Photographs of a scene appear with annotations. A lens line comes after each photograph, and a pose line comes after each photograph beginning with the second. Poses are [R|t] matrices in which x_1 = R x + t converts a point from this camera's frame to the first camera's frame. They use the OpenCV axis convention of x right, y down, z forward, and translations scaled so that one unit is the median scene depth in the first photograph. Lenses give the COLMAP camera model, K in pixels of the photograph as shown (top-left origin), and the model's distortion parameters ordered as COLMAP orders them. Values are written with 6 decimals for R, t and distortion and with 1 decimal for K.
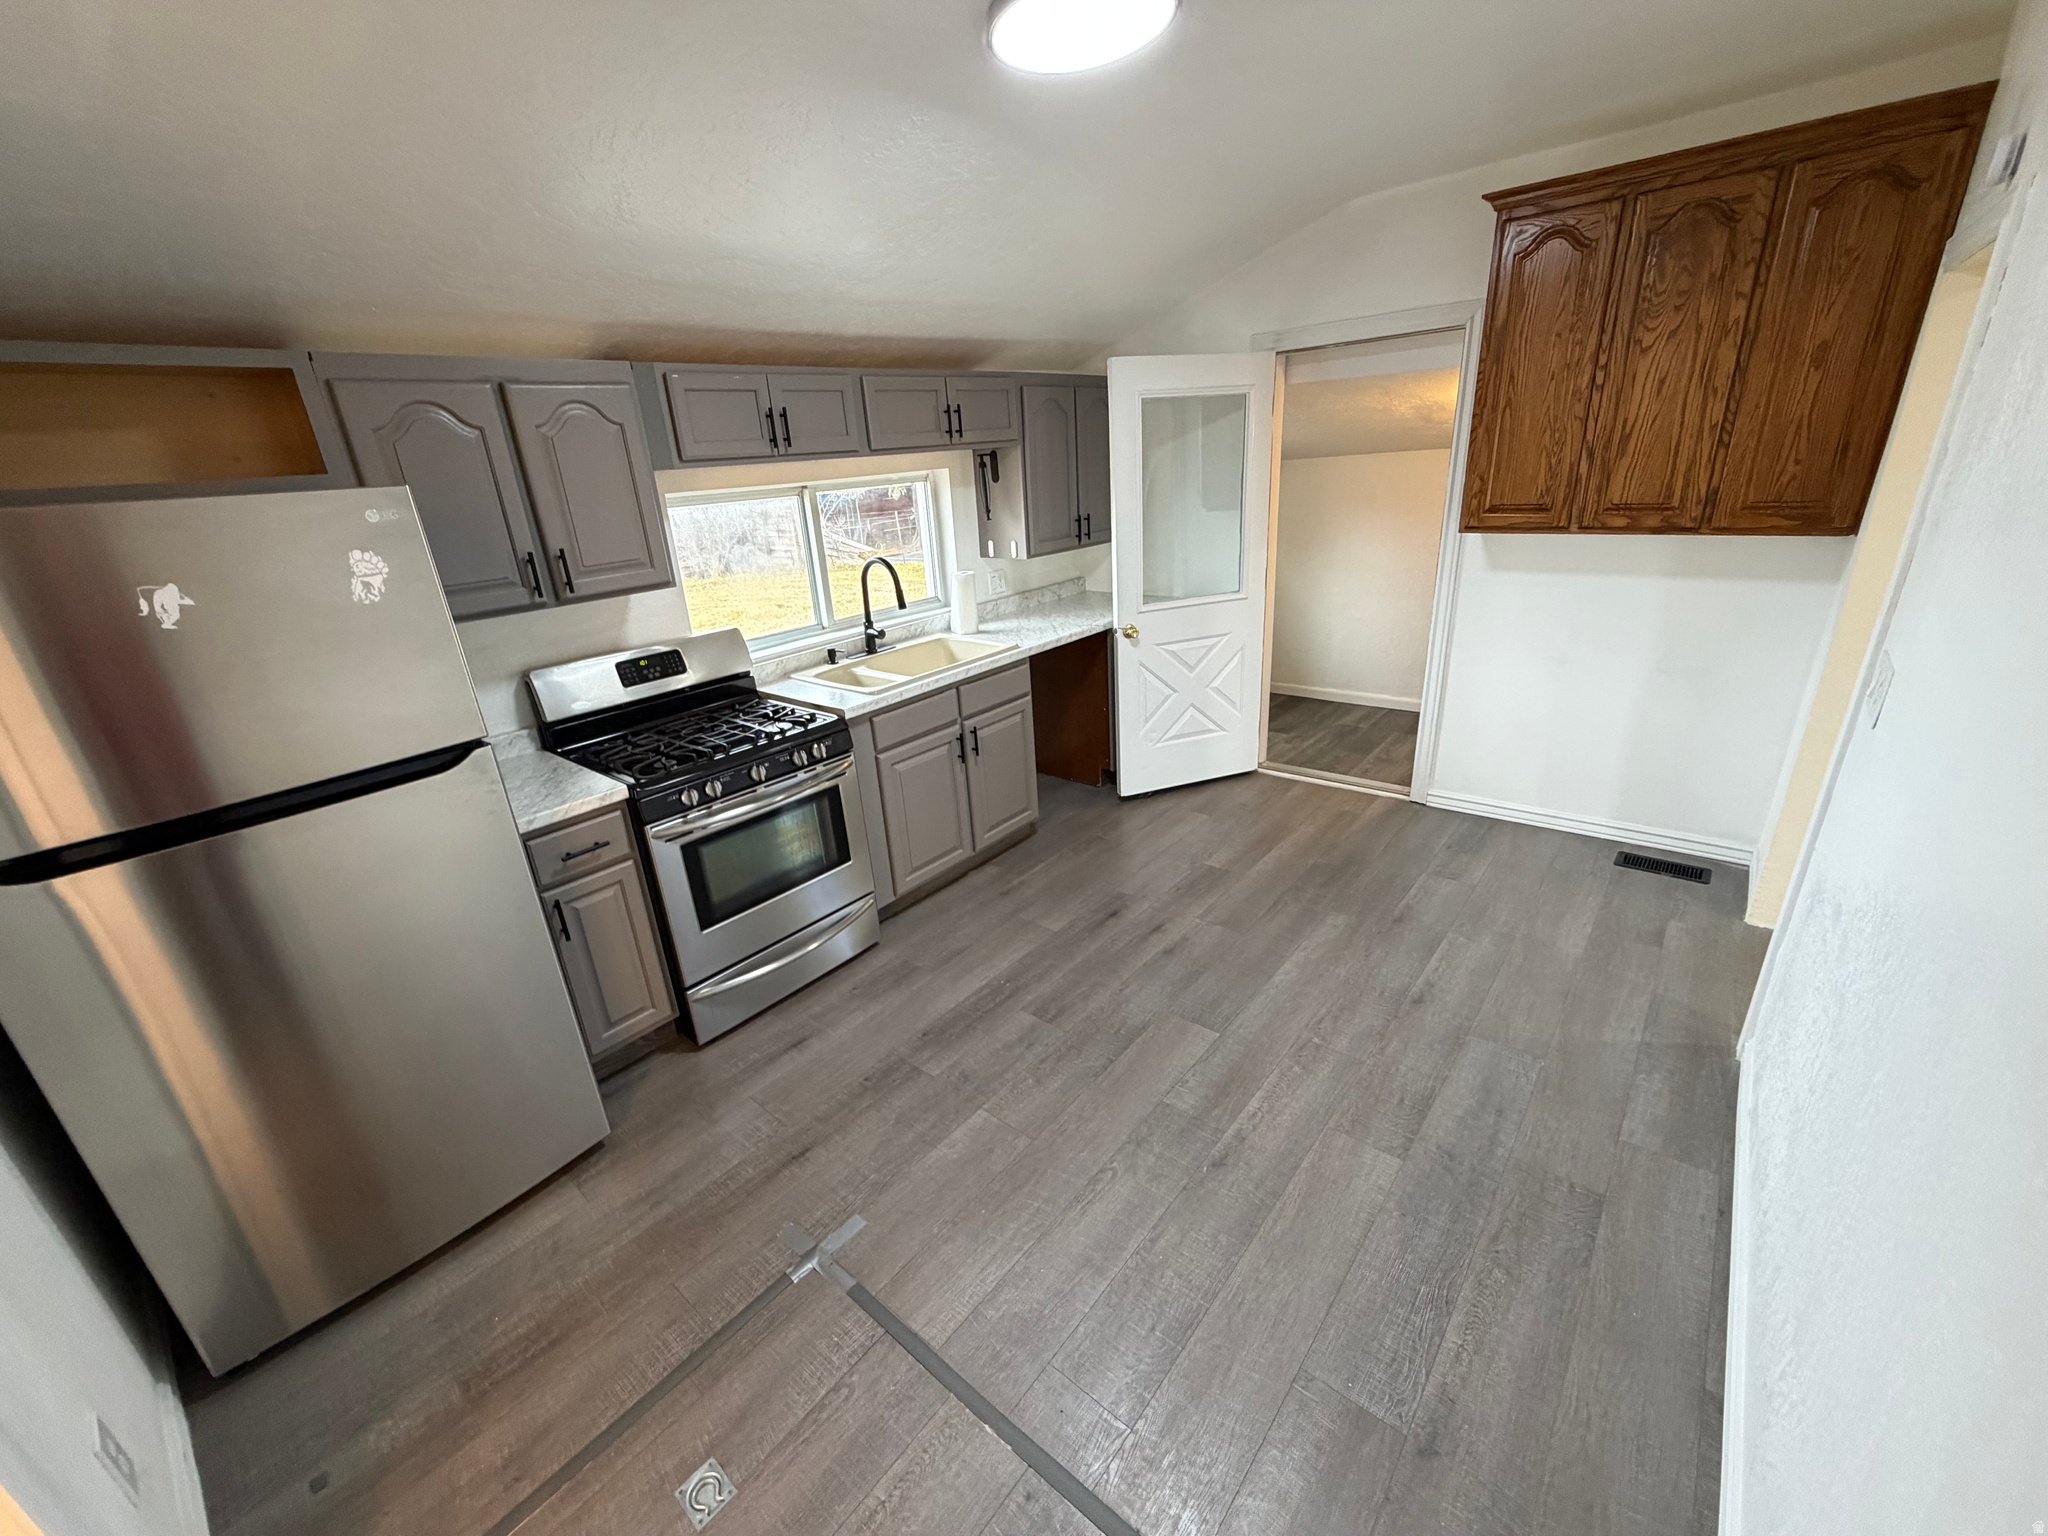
lens RADIAL K [[827.9, 0, 1015.1], [0, 827.9, 776.2], [0, 0, 1]] dist [-0.000525, -0.000167]
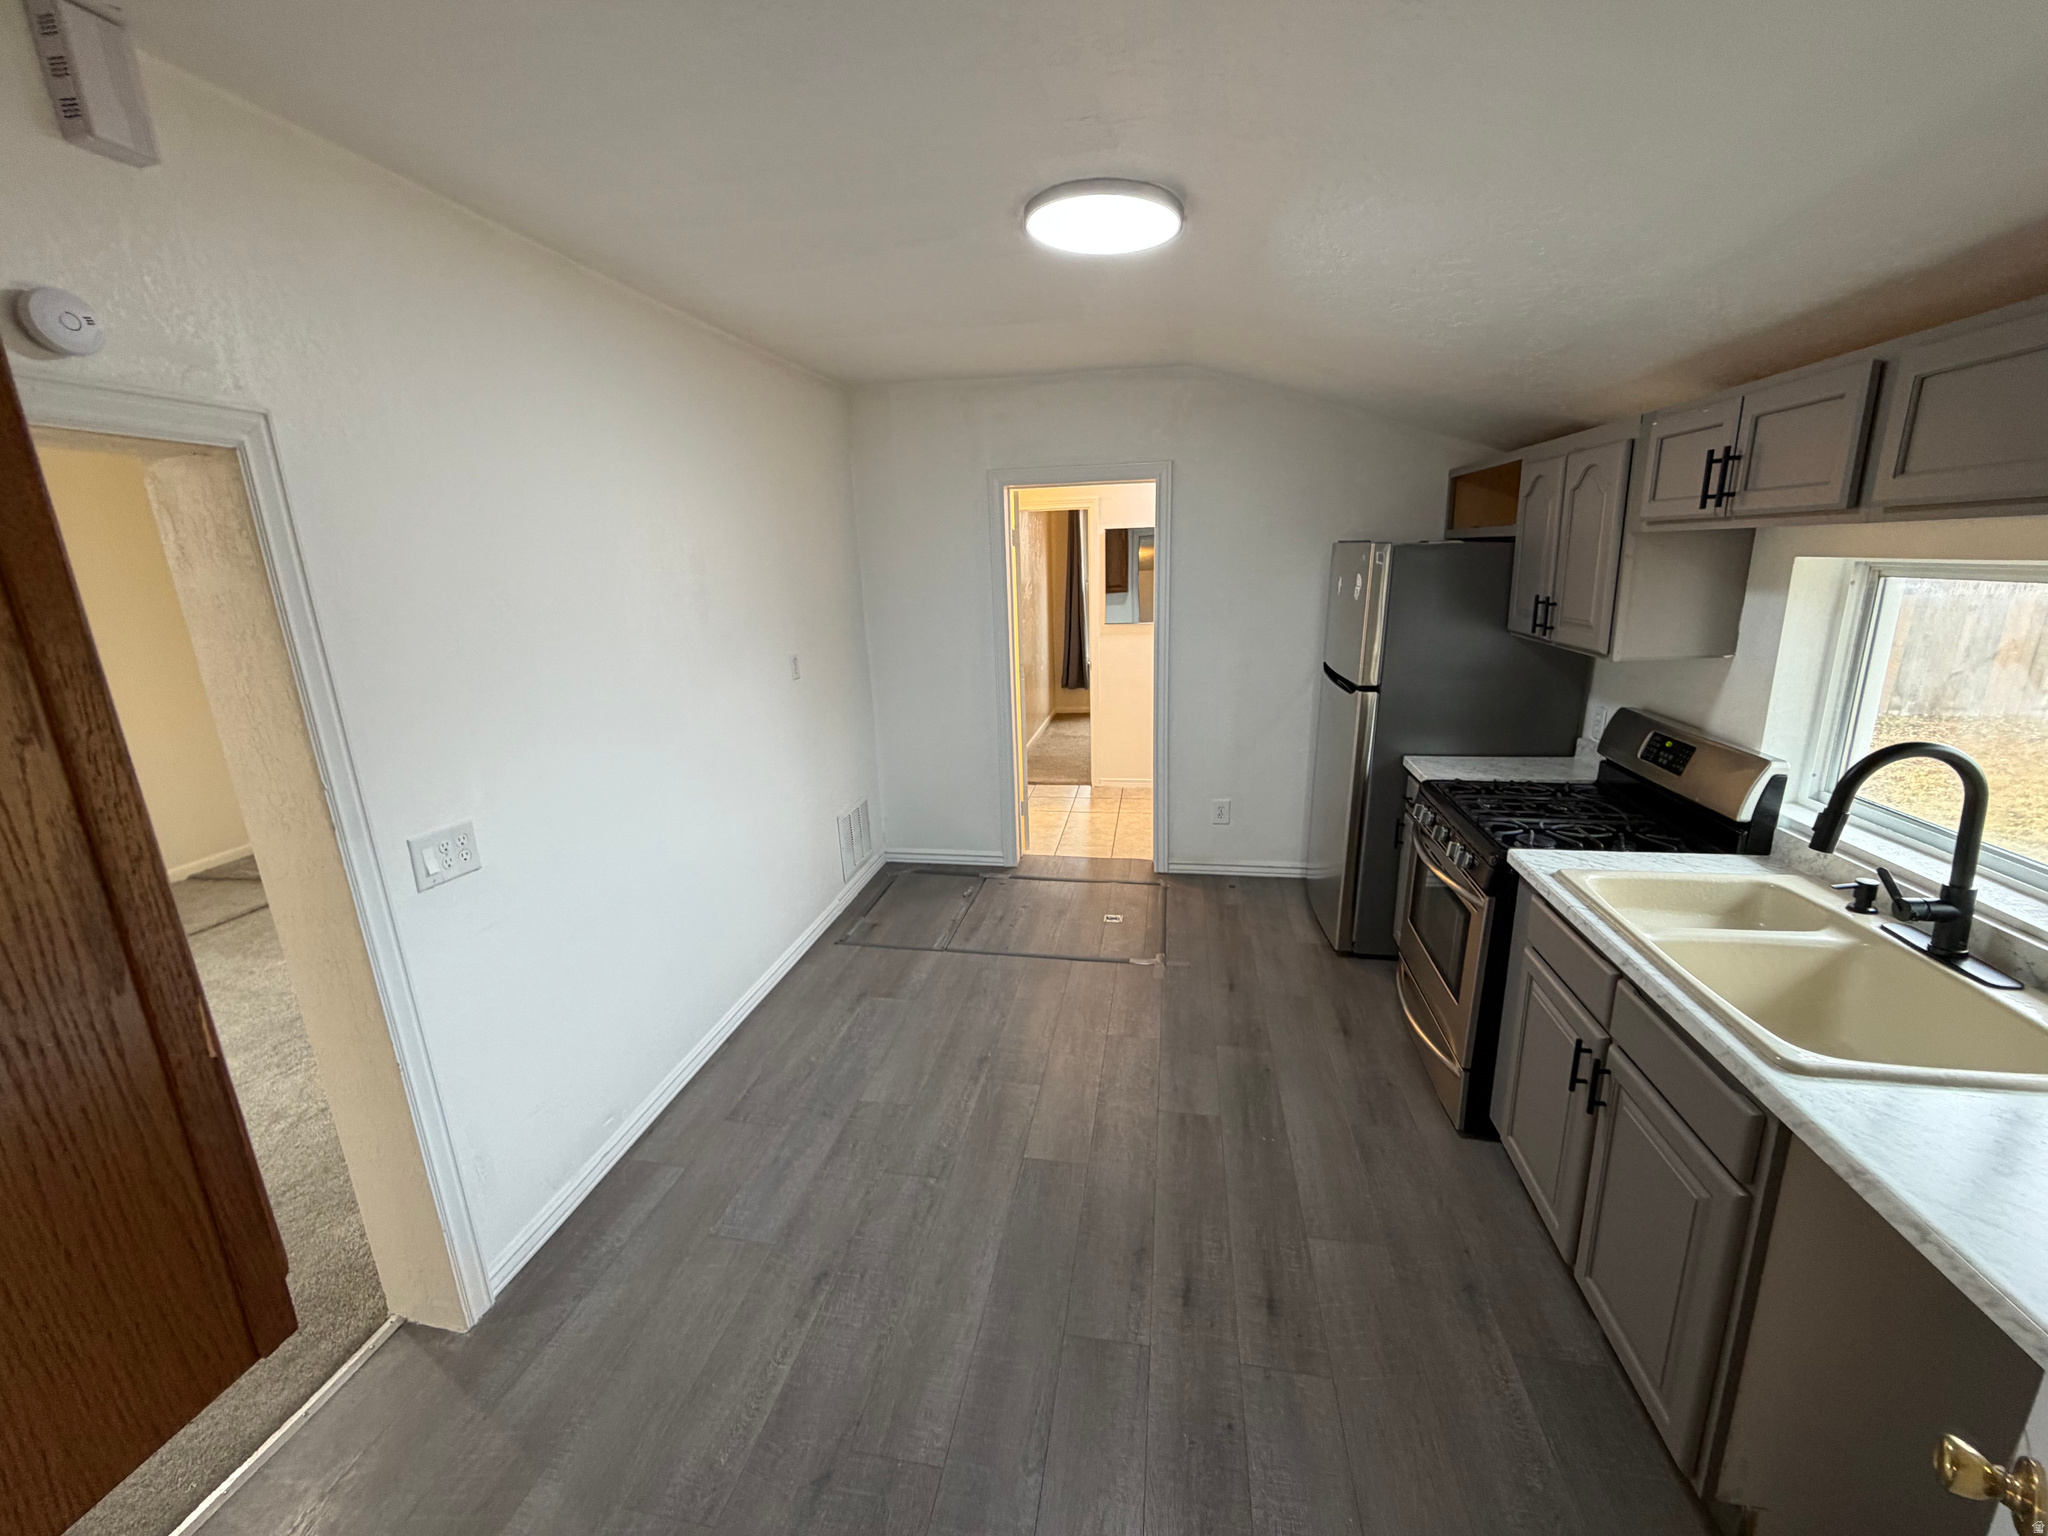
lens RADIAL K [[812.9, 0, 1019.1], [0, 812.9, 766.3], [0, 0, 1]] dist [-0.001186, -0.000395]
pose [[-0.860529, 0.224786, -0.457123, 0.585706], [-0.088589, 0.817660, 0.568845, -0.605189], [0.501640, 0.530003, -0.683706, 1.406731]]
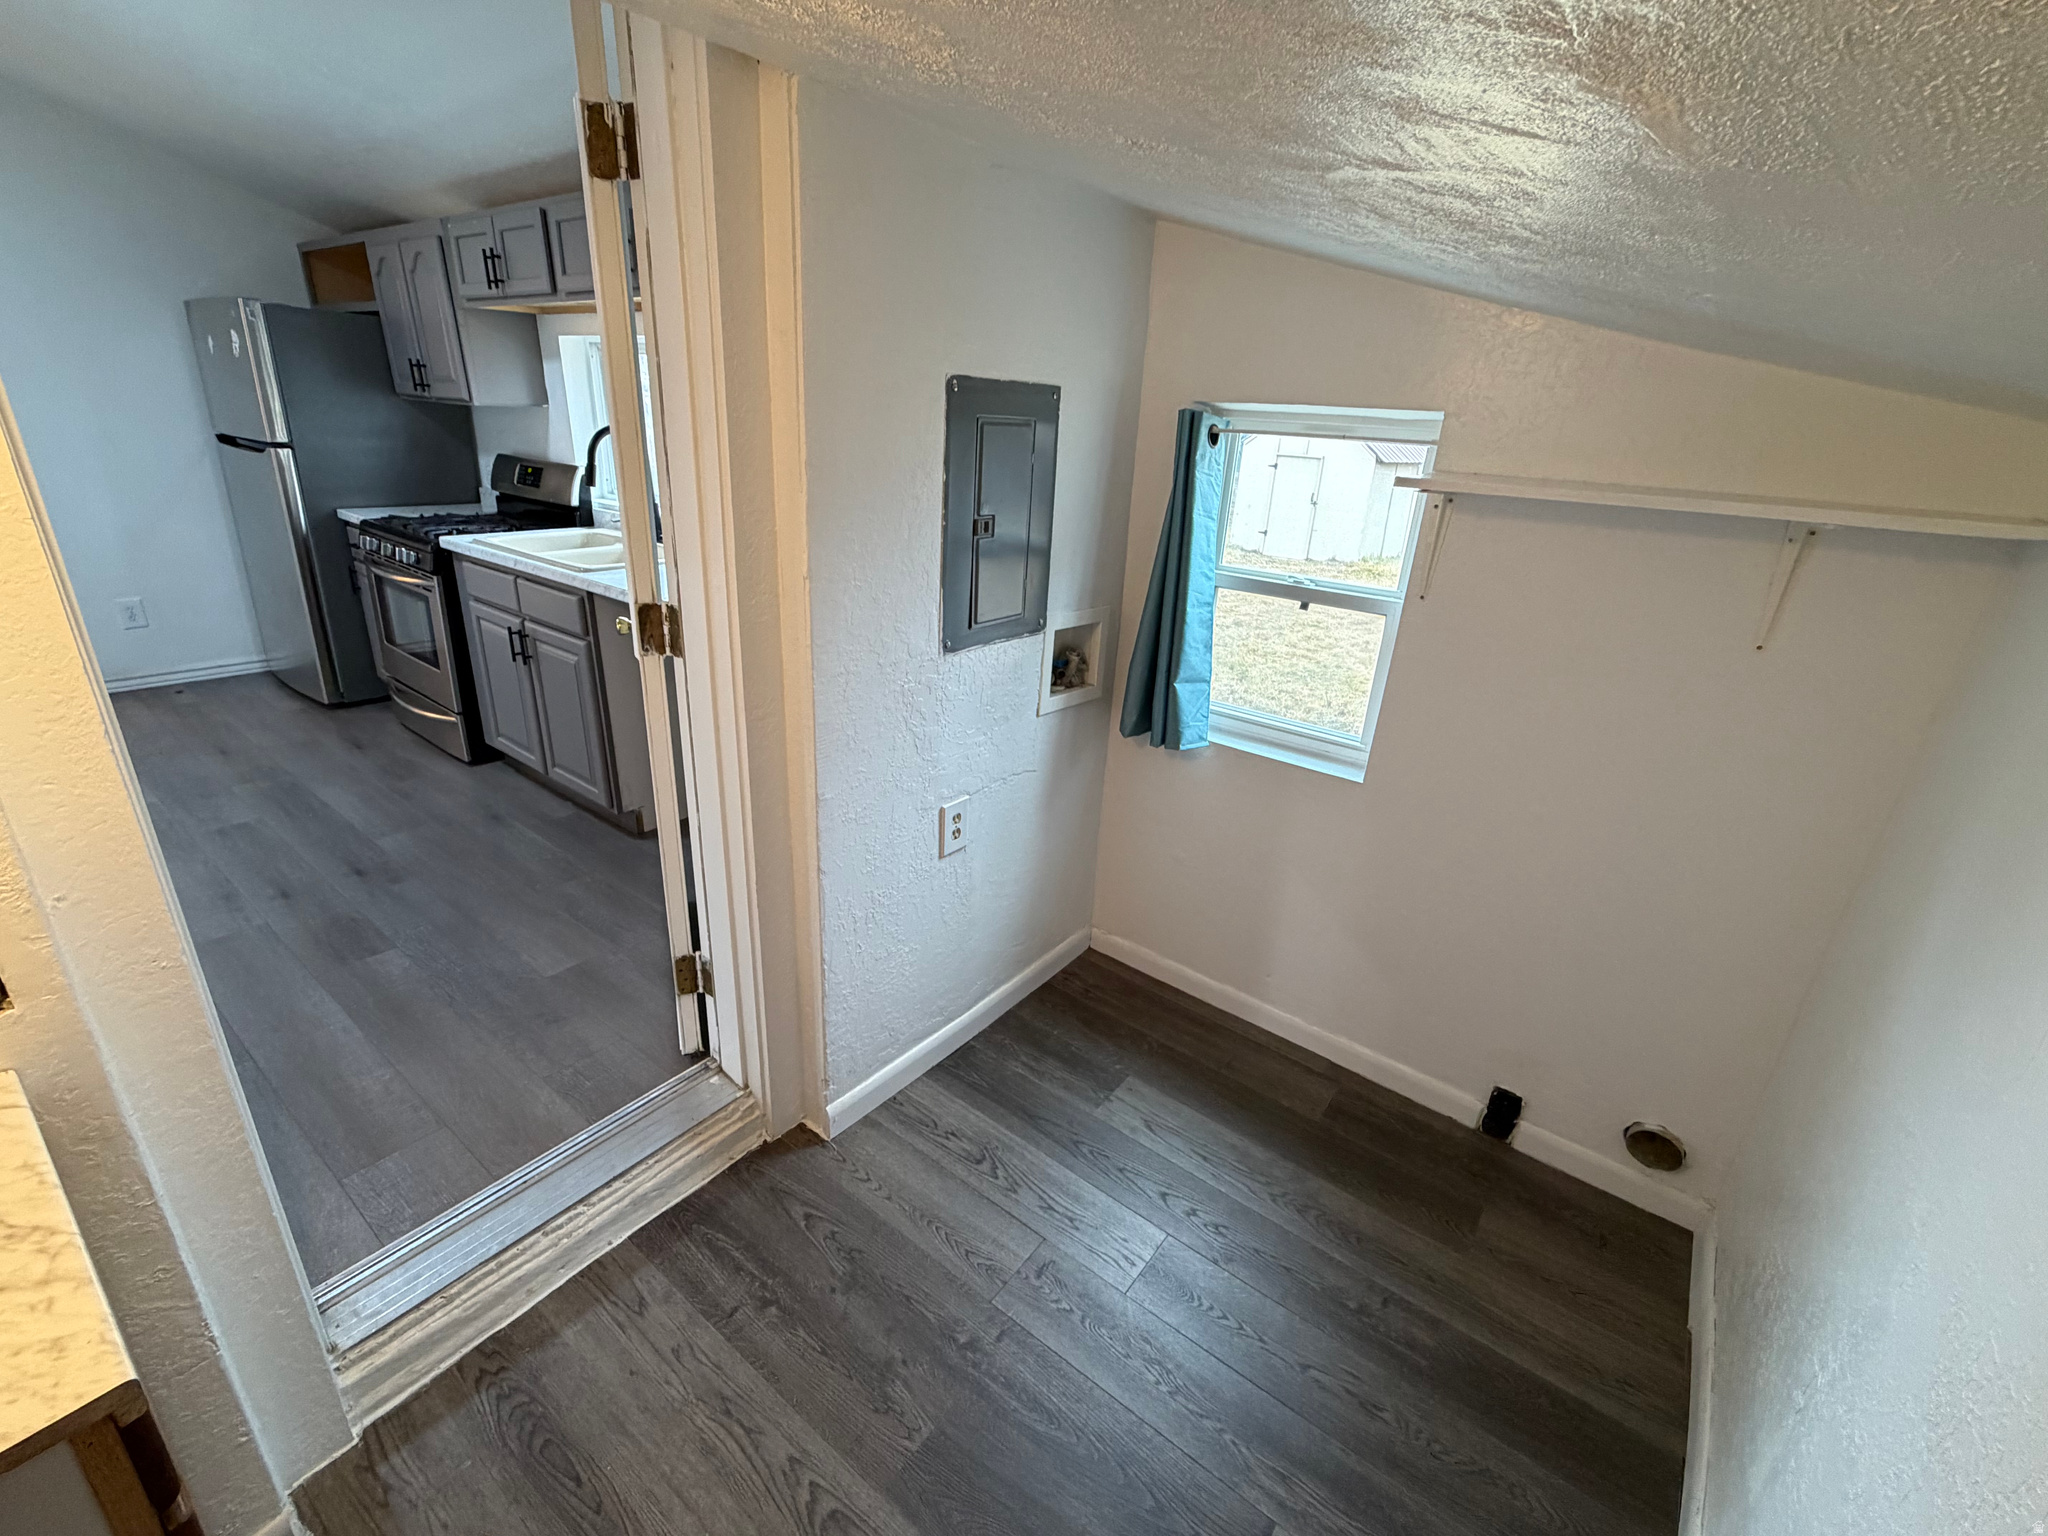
lens RADIAL K [[877.4, 0, 1014.9], [0, 877.4, 777.6], [0, 0, 1]] dist [-0.003027, -0.000635]
pose [[0.046538, 0.445570, -0.894037, 1.123105], [-0.418447, 0.821390, 0.387582, -0.658227], [0.907048, 0.356070, 0.224673, 1.733280]]
